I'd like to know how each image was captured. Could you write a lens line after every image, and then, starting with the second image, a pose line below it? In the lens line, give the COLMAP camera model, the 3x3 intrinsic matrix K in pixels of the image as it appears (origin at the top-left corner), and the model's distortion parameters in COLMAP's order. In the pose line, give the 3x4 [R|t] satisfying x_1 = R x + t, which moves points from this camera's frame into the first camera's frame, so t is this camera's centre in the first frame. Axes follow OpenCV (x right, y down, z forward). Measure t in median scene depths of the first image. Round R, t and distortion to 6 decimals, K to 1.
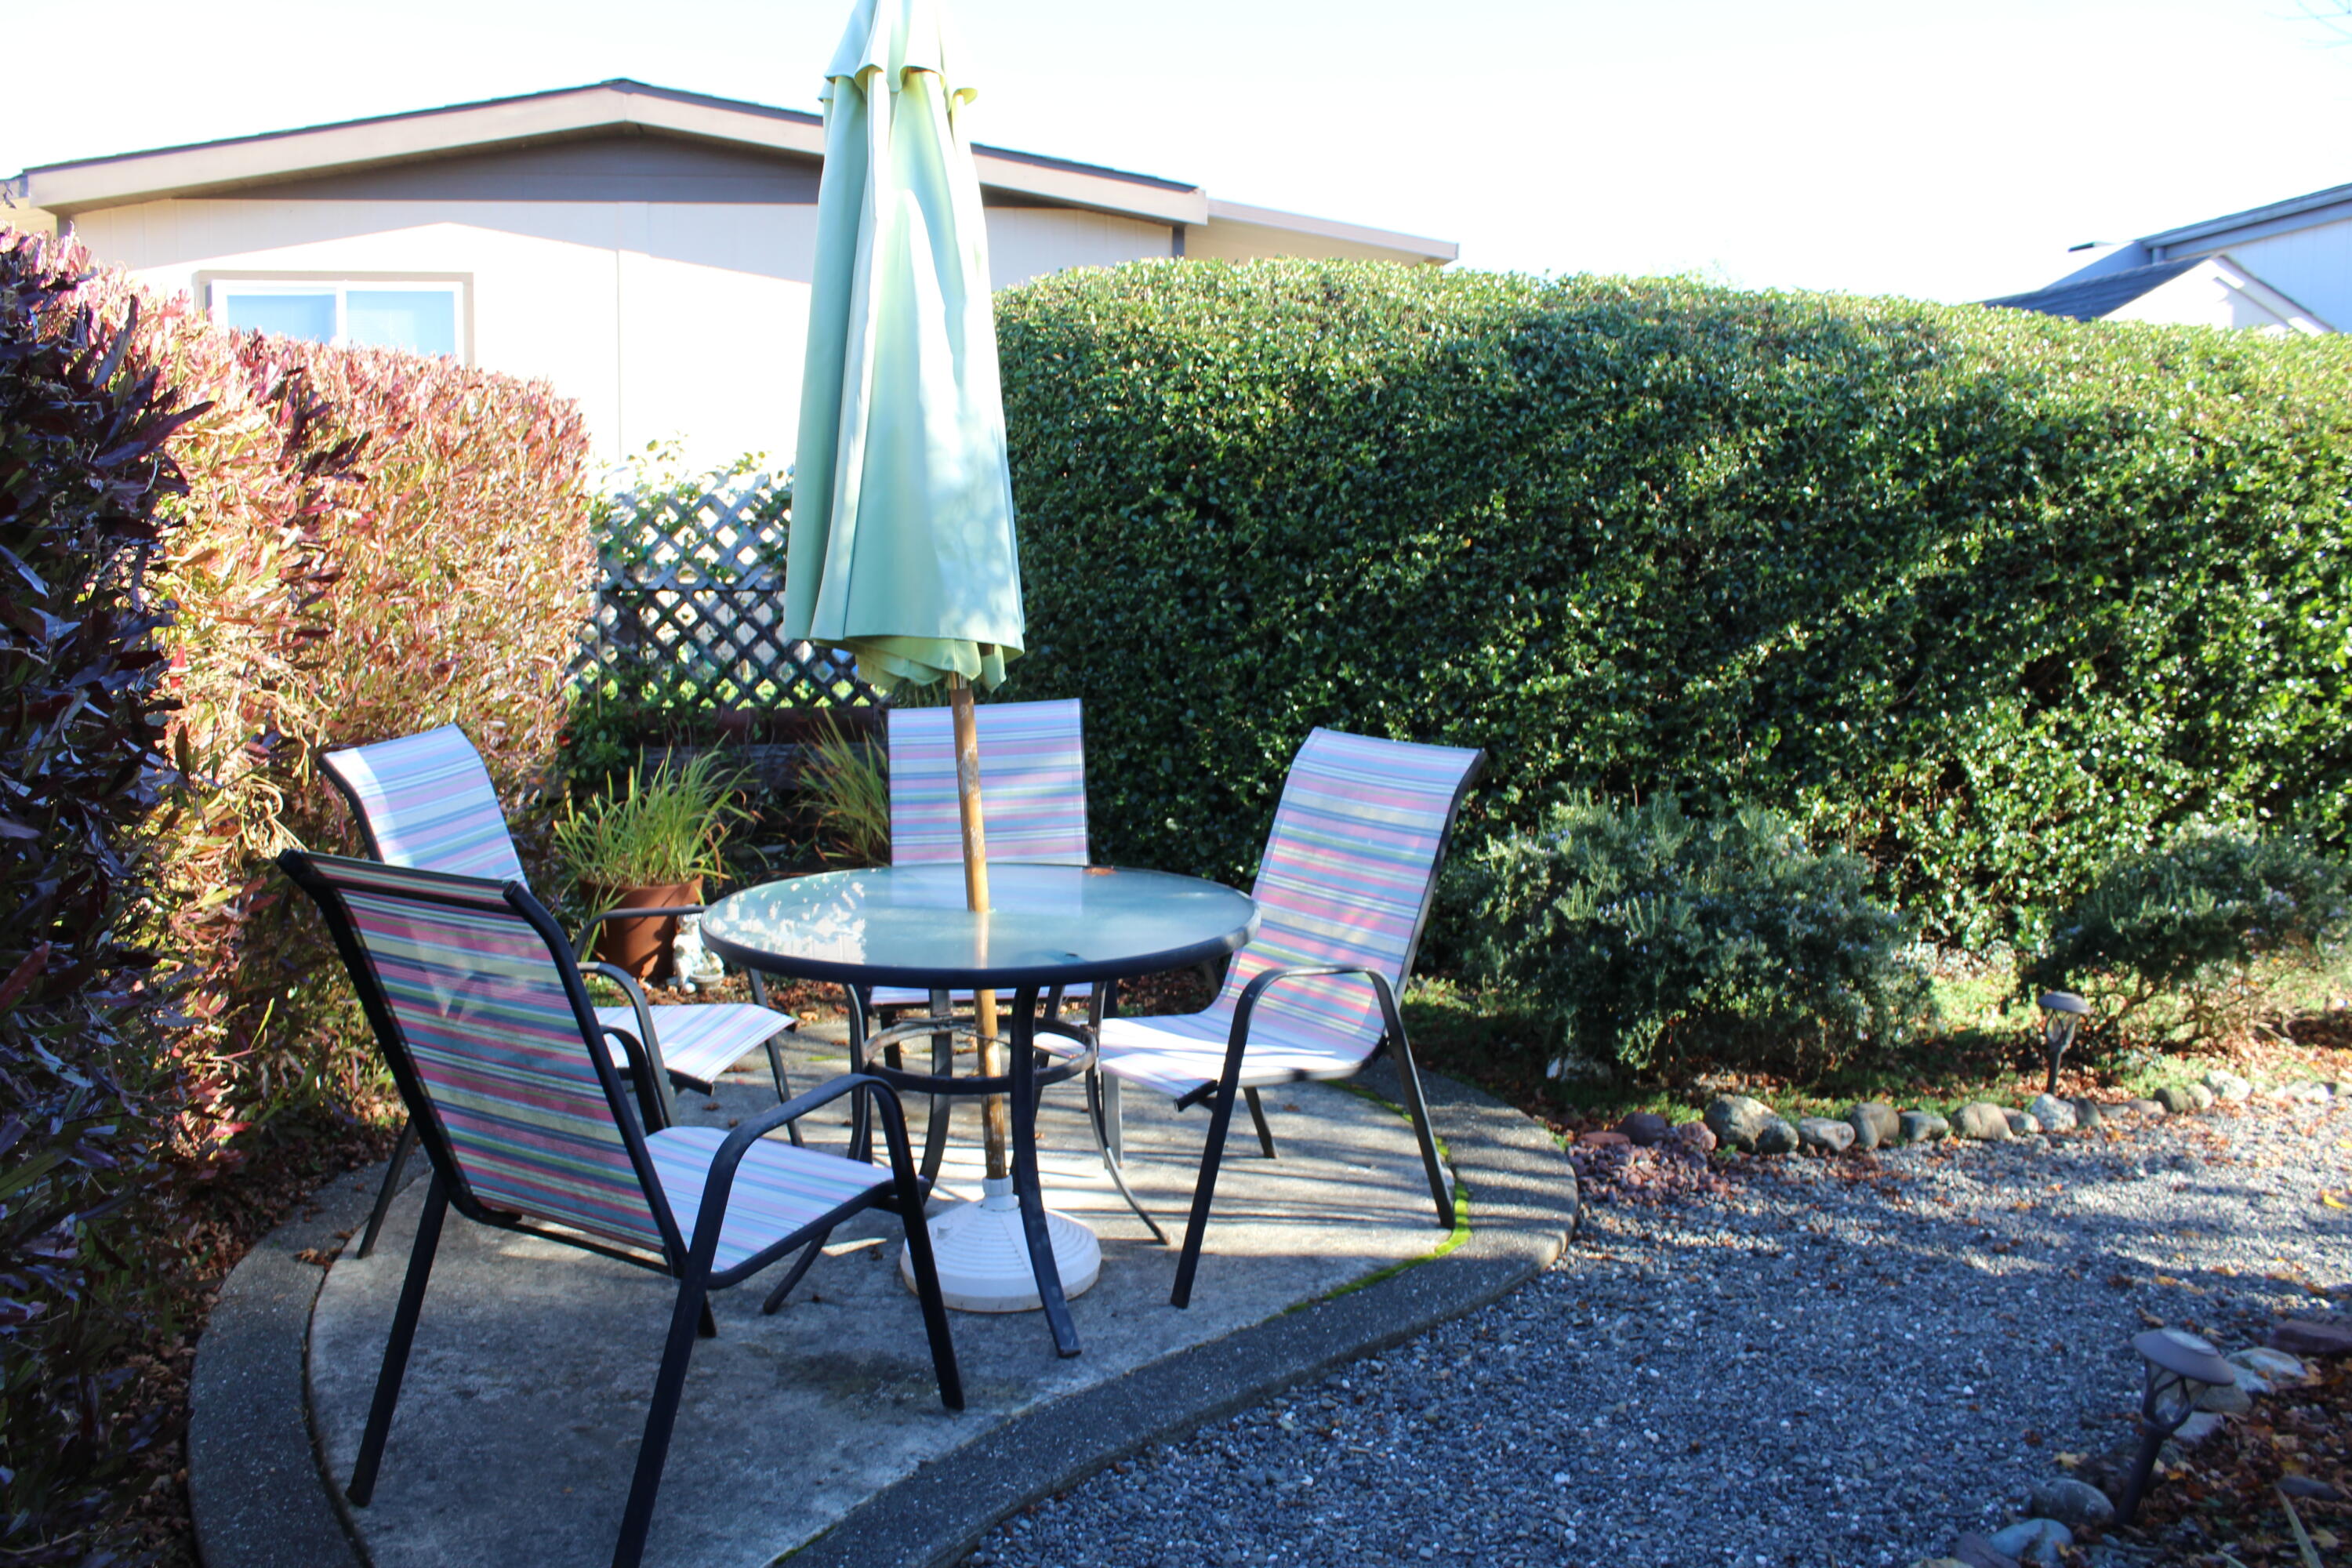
lens RADIAL K [[1958.7, 0, 1155.0], [0, 1958.7, 790.4], [0, 0, 1]] dist [-0.174215, 0.163940]
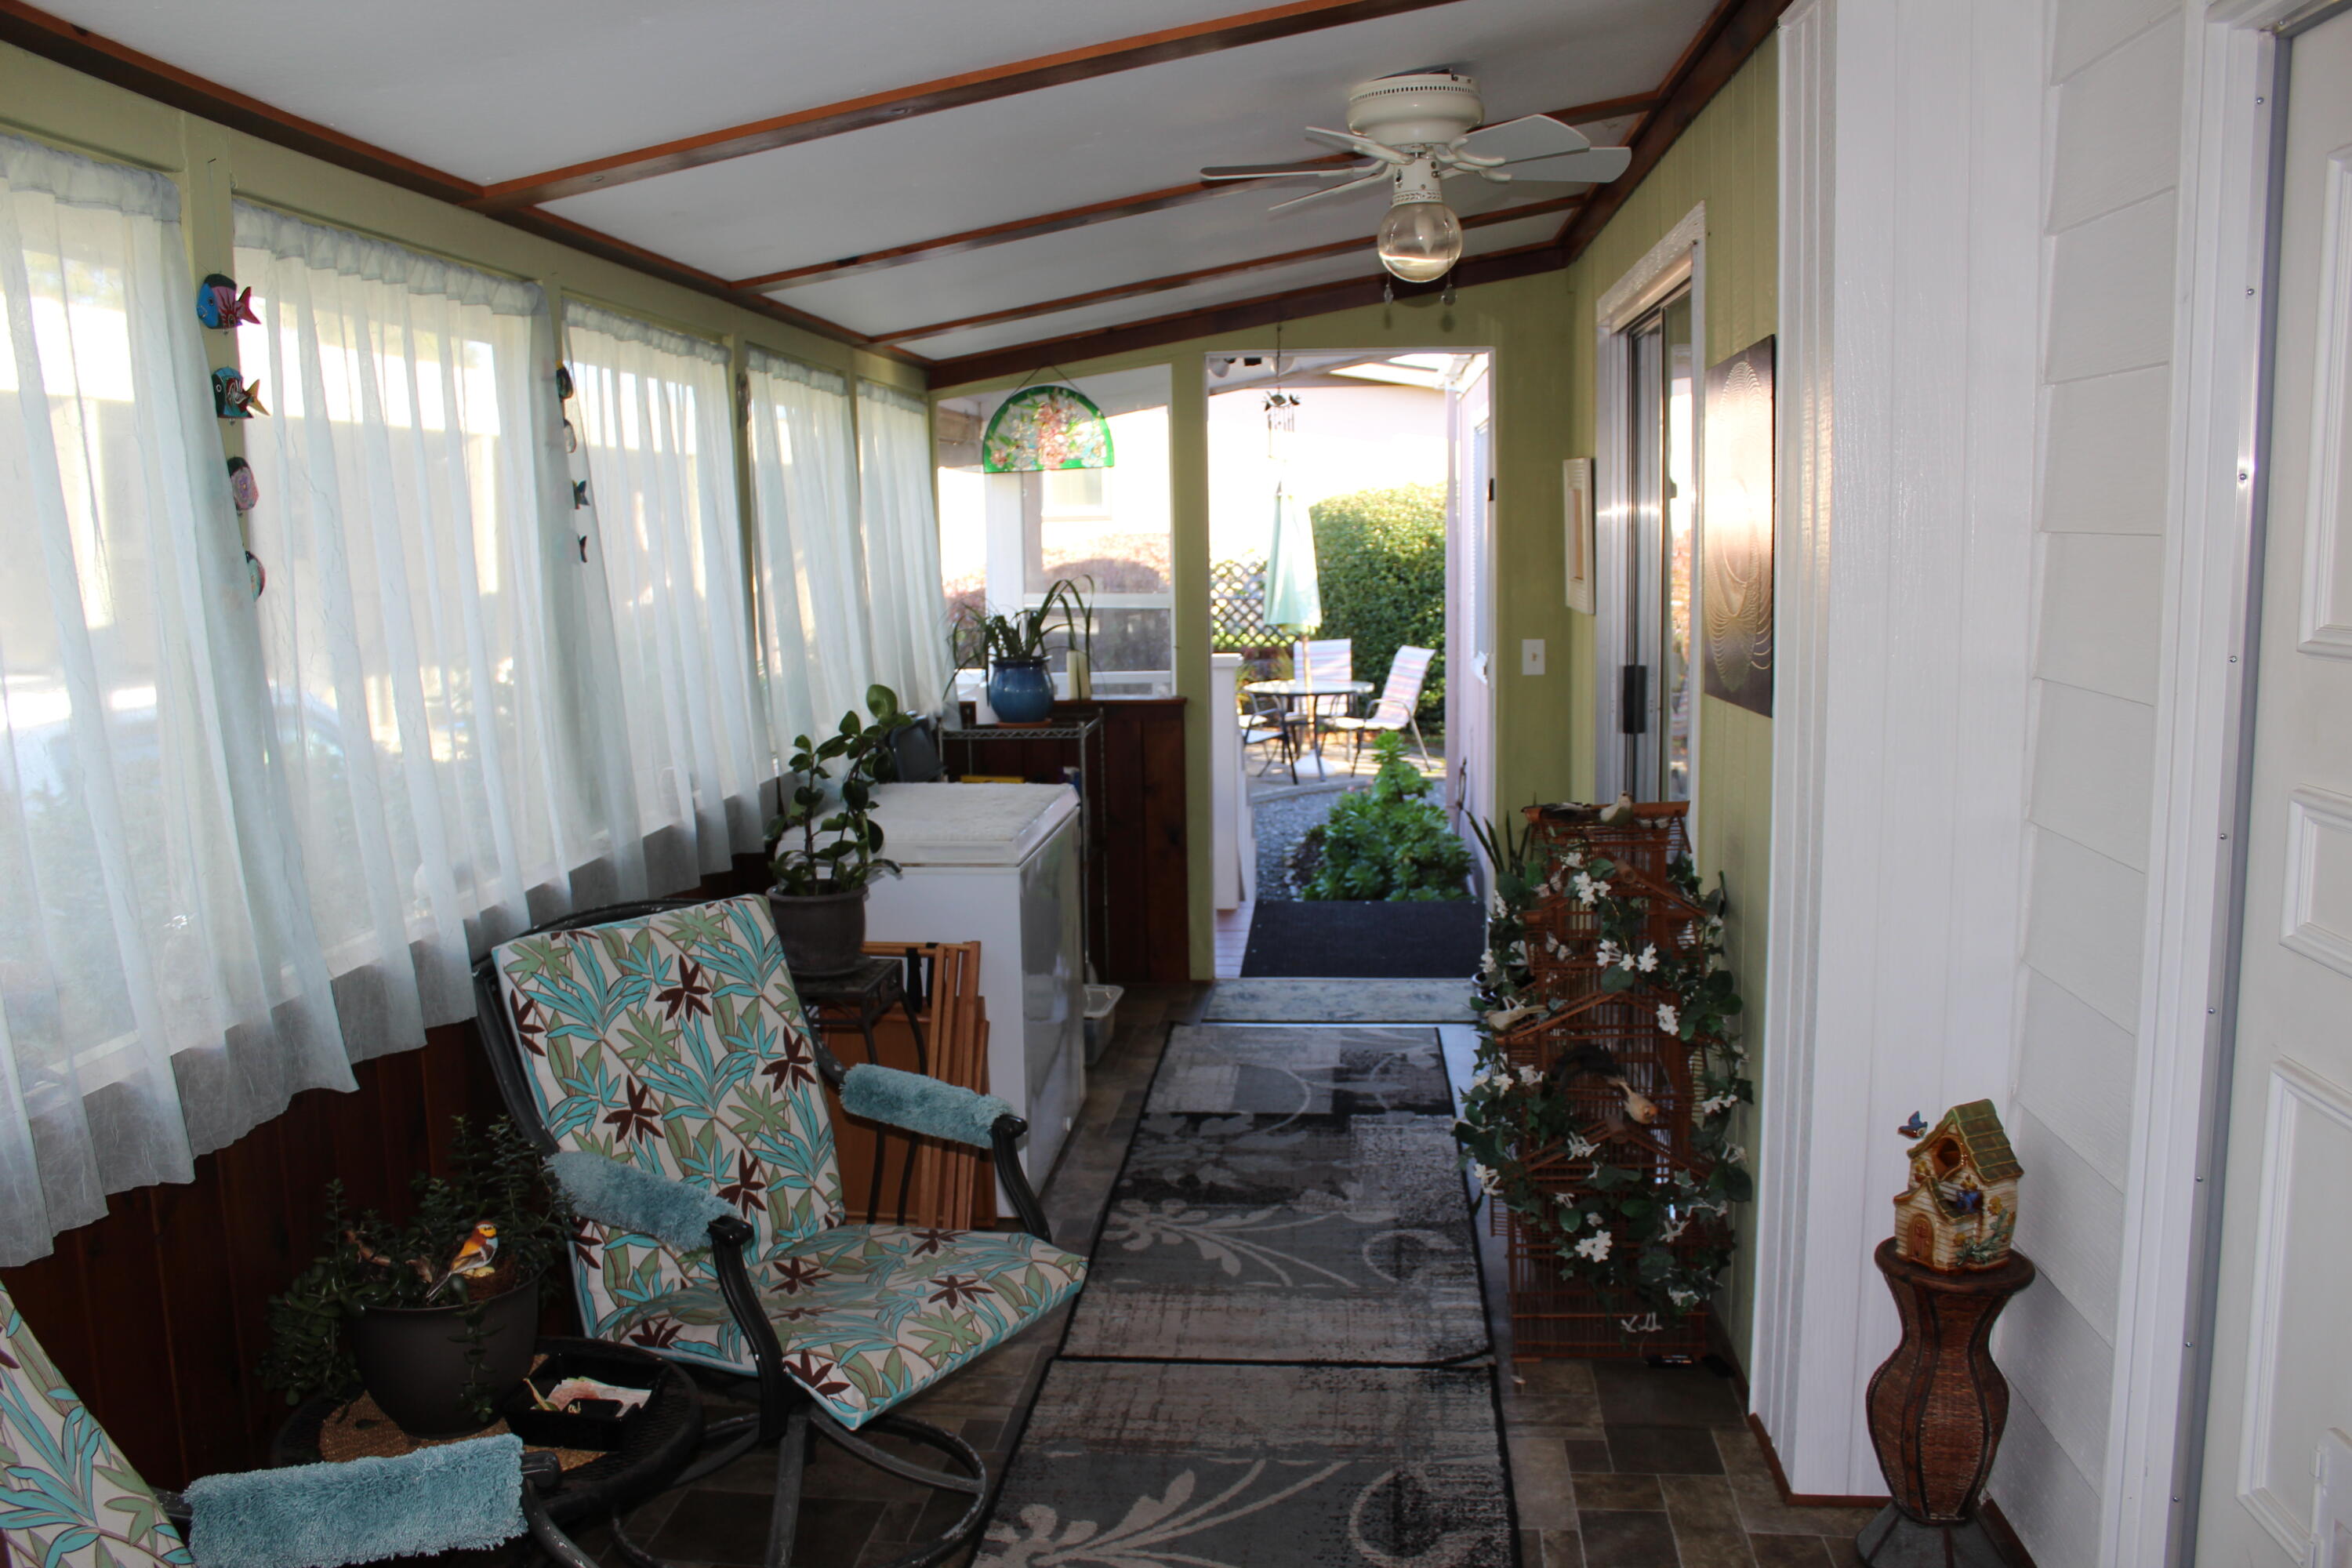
lens RADIAL K [[1958.7, 0, 1155.0], [0, 1958.7, 790.4], [0, 0, 1]] dist [-0.174215, 0.163940]
pose [[0.968491, 0.009984, -0.248847, 0.423663], [-0.004520, 0.999736, 0.022521, 0.124502], [0.249006, -0.020686, 0.968281, -2.102598]]
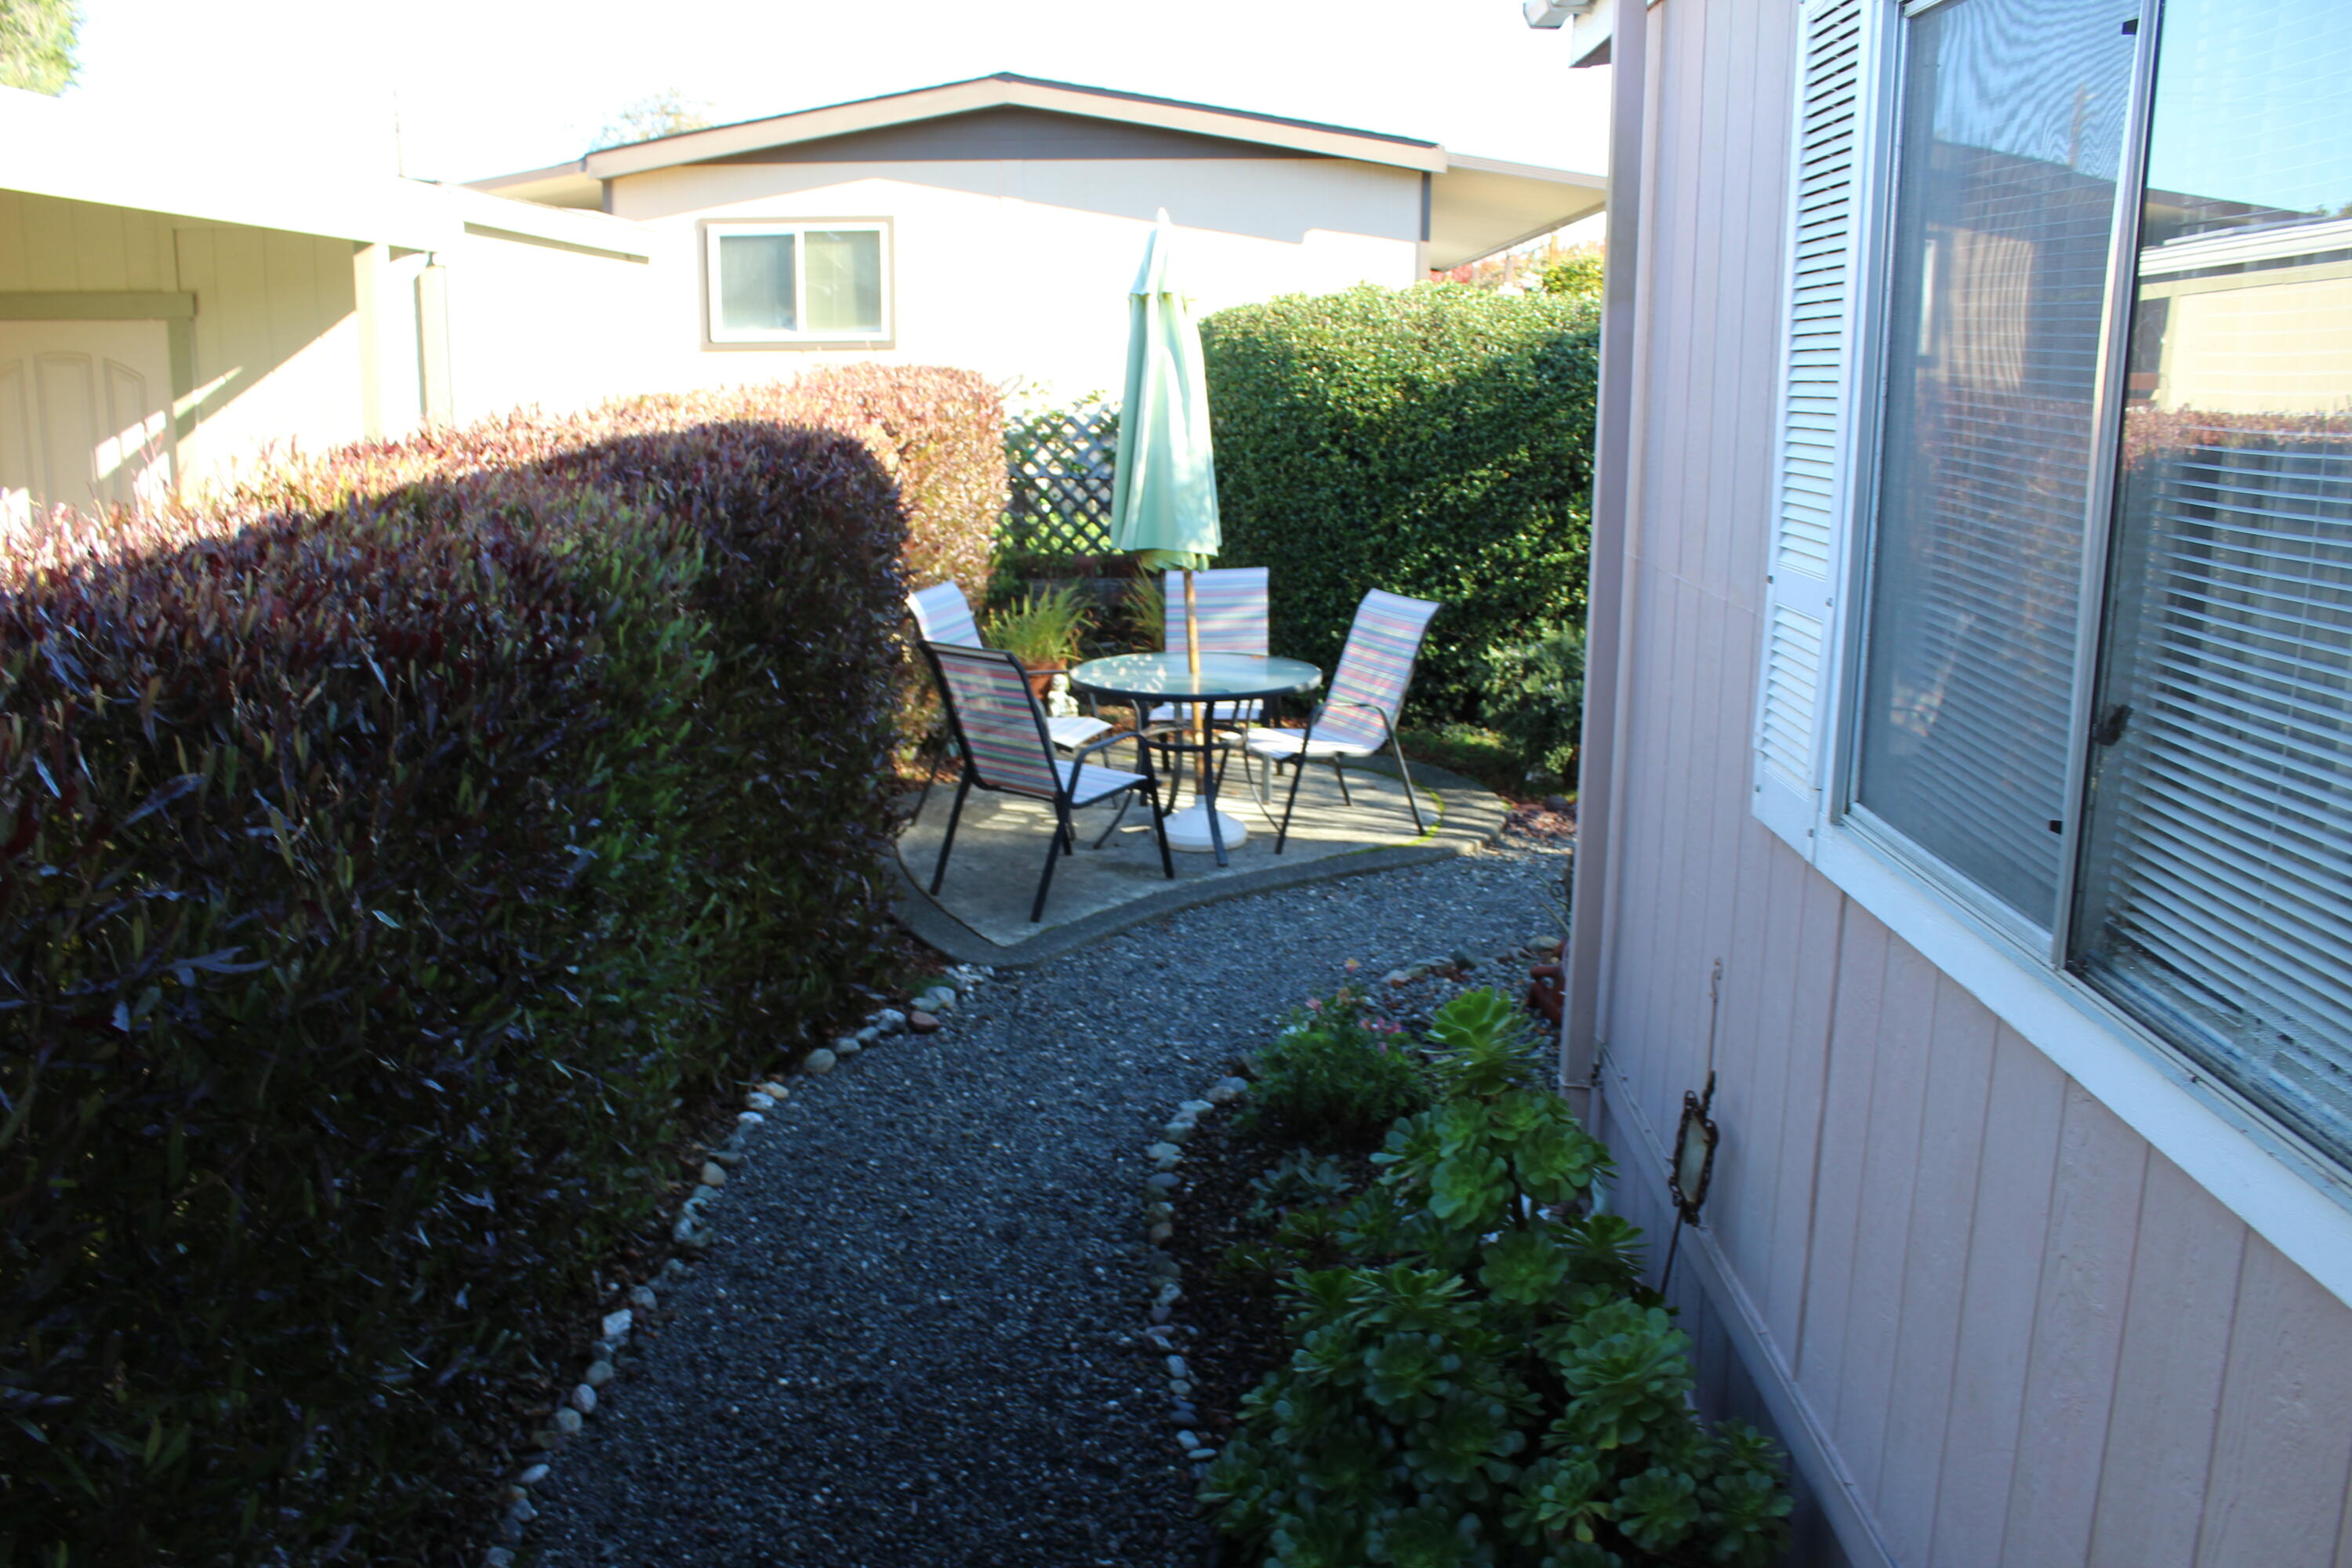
lens RADIAL K [[1958.7, 0, 1155.0], [0, 1958.7, 790.4], [0, 0, 1]] dist [-0.174215, 0.163940]
pose [[0.984390, 0.035018, -0.172479, 0.162443], [-0.017414, 0.994577, 0.102538, -0.021131], [0.175135, -0.097933, 0.979662, -0.764405]]
